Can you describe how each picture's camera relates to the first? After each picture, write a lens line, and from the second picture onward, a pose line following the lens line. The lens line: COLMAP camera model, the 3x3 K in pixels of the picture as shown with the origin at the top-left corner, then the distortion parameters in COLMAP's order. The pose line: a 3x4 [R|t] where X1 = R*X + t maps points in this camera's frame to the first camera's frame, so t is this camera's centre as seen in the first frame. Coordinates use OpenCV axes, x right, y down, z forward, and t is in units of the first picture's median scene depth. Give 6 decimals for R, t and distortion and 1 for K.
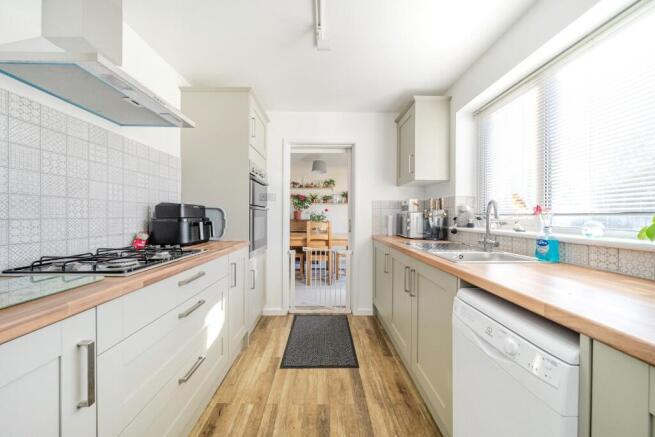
lens RADIAL K [[223.0, 0, 327.6], [0, 223.0, 217.3], [0, 0, 1]] dist [0.000357, 0.000007]
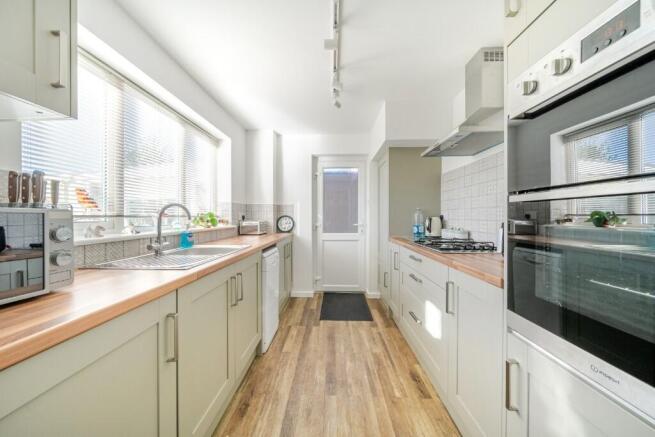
lens RADIAL K [[223.0, 0, 326.5], [0, 223.0, 217.7], [0, 0, 1]] dist [0.000357, 0.000007]
pose [[-0.998711, -0.003448, 0.050649, -0.048302], [-0.003009, 0.999957, 0.008755, -0.017236], [-0.050677, 0.008591, -0.998678, 1.916066]]
